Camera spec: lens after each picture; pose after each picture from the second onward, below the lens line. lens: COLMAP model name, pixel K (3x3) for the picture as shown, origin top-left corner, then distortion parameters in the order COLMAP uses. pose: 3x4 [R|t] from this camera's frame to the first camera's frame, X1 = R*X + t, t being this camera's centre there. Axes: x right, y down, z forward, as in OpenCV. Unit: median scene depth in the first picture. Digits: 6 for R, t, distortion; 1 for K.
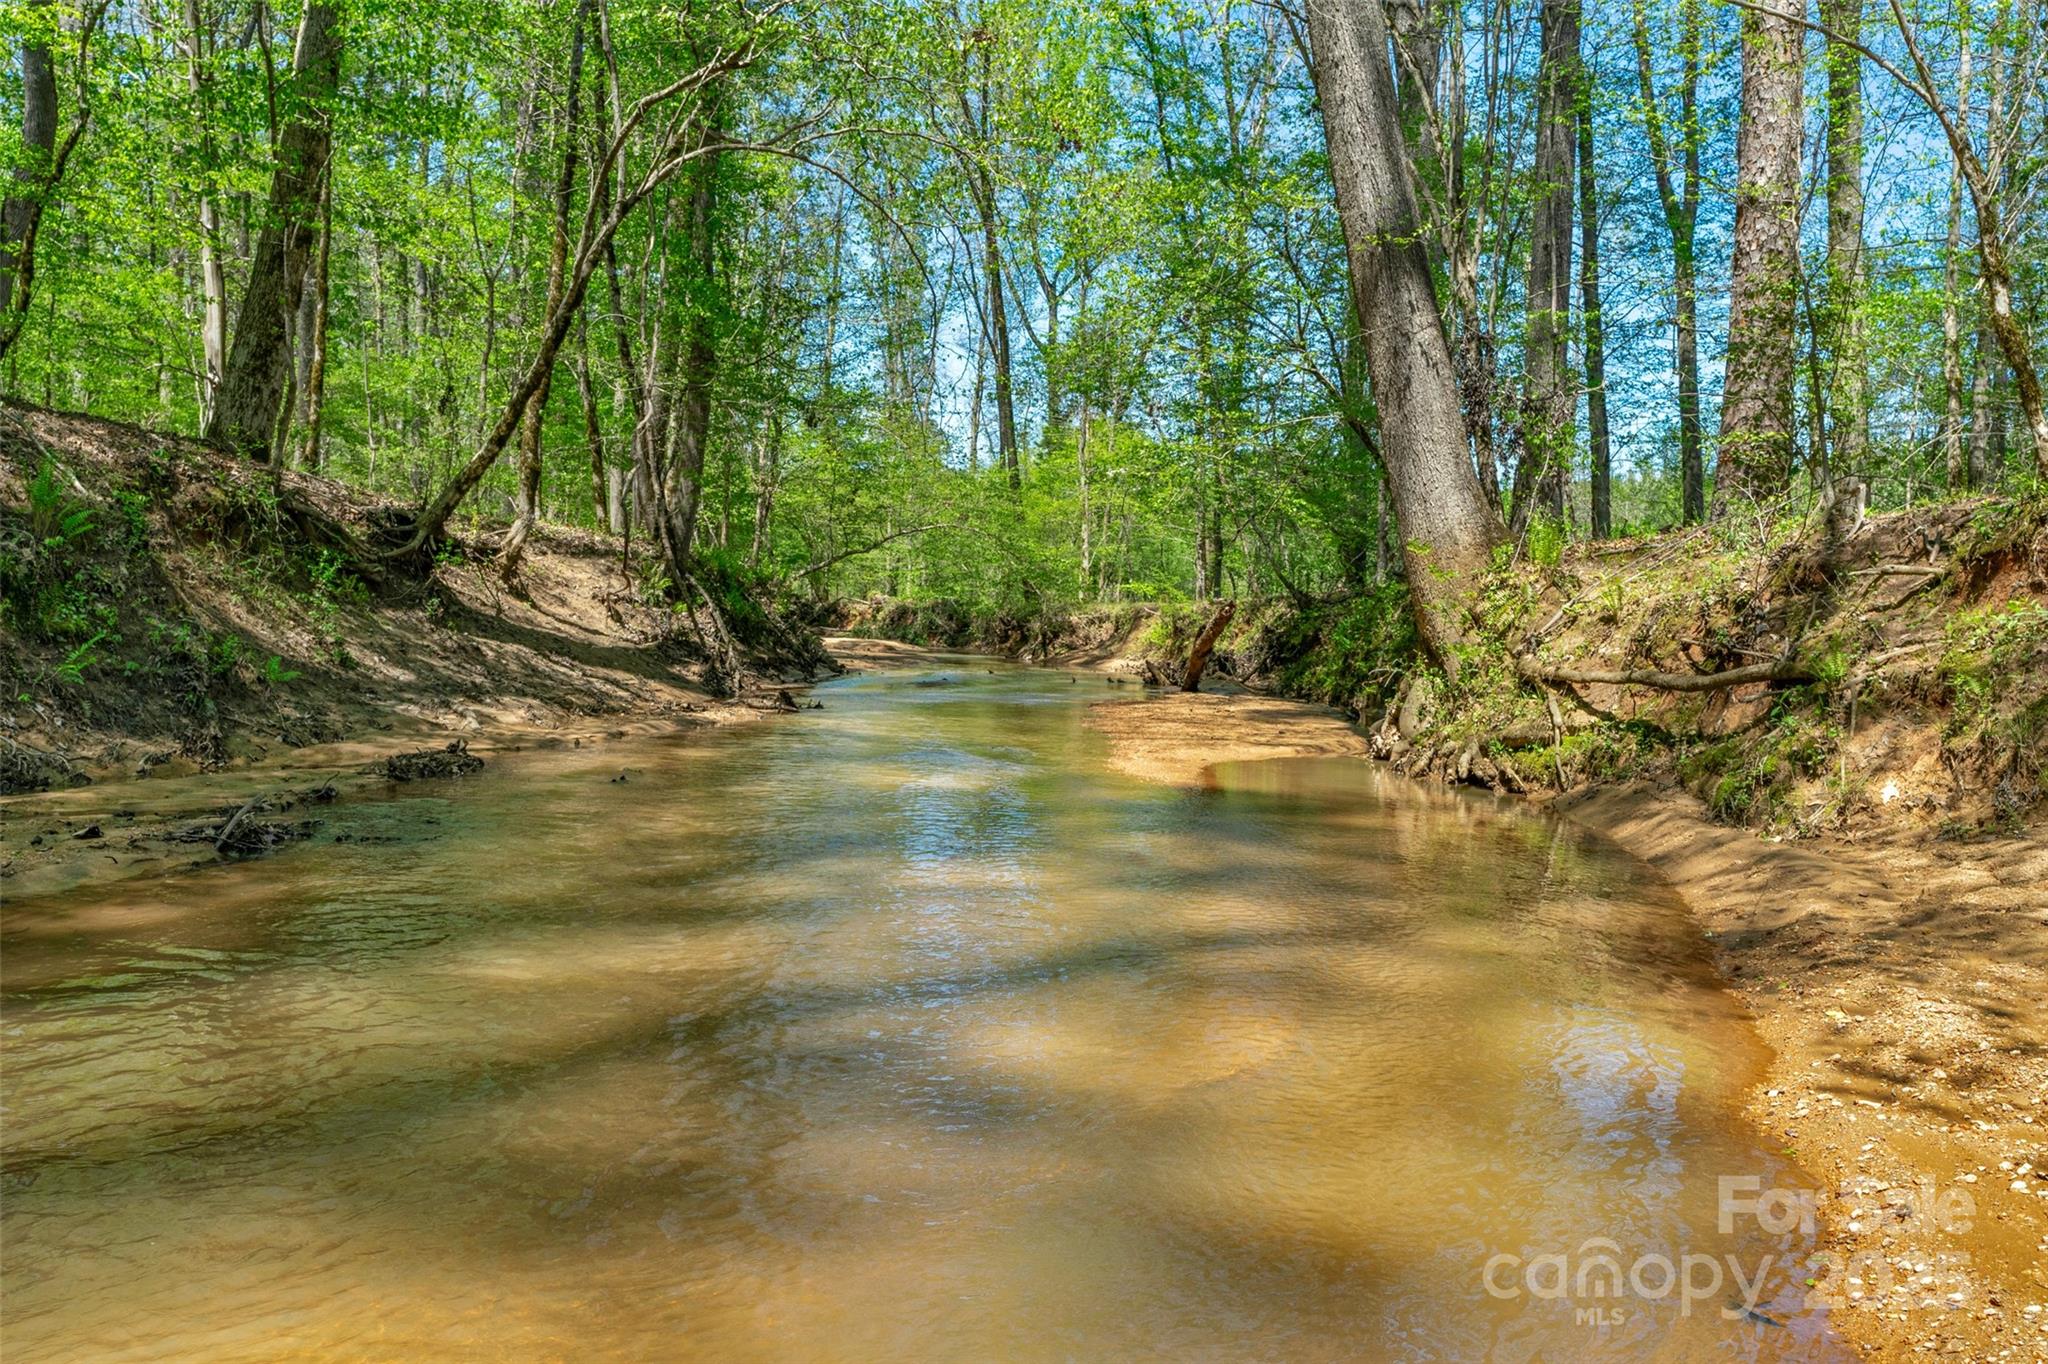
lens RADIAL K [[1534.5, 0, 1025.8], [0, 1534.5, 681.6], [0, 0, 1]] dist [0.000503, 0.000048]
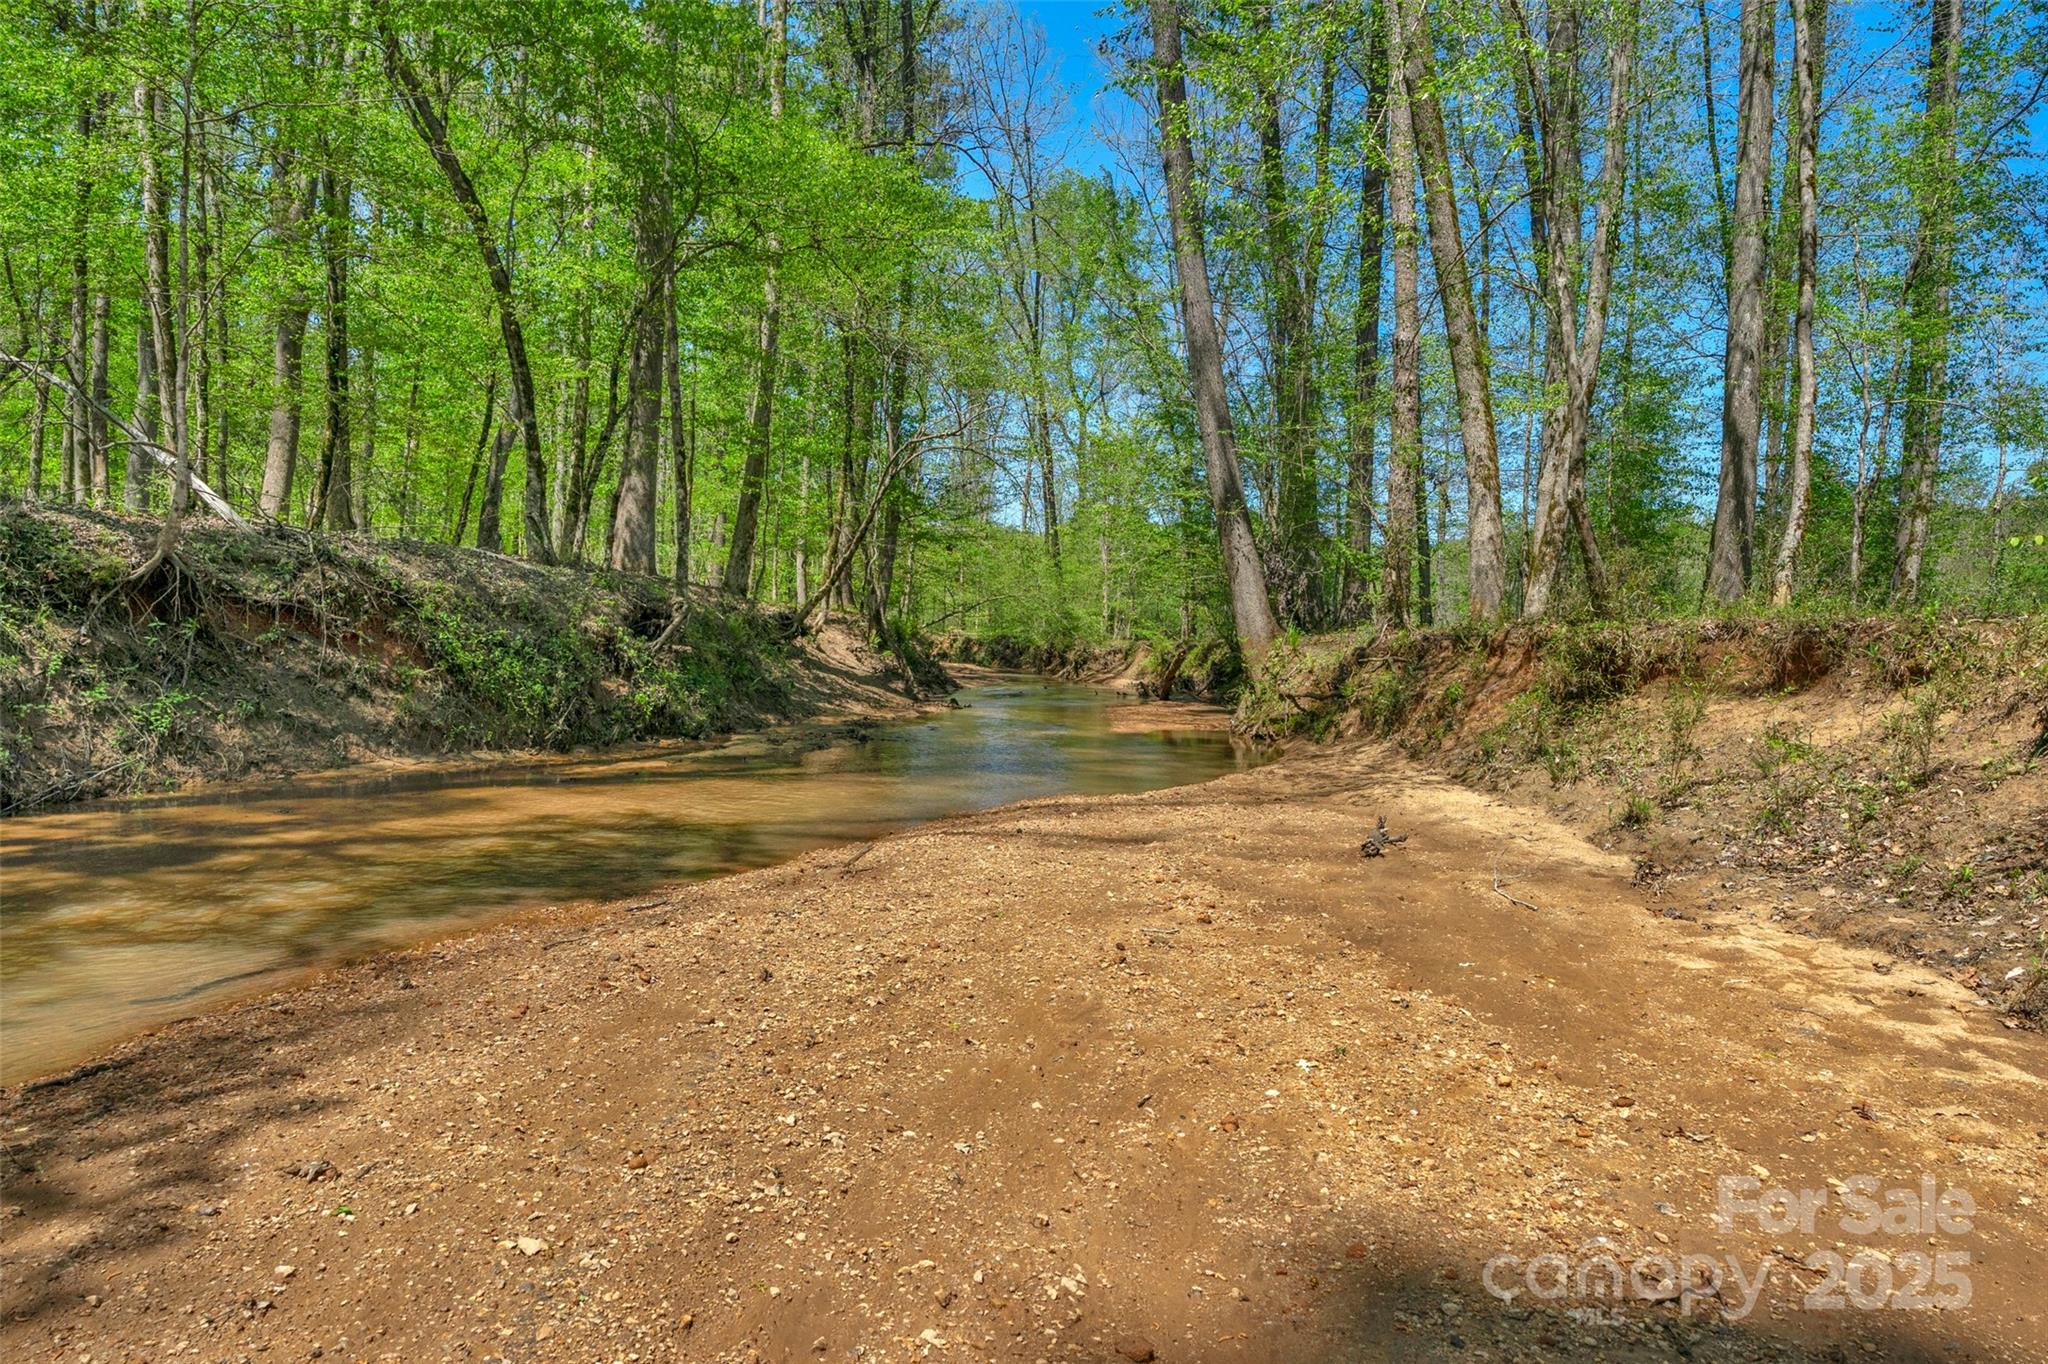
lens RADIAL K [[1234.8, 0, 1018.8], [0, 1234.8, 683.8], [0, 0, 1]] dist [0.000018, -0.000011]
pose [[0.999447, 0.007214, -0.032469, -0.009233], [-0.007451, 0.999946, -0.007196, -0.000728], [0.032415, 0.007433, 0.999447, -0.366091]]
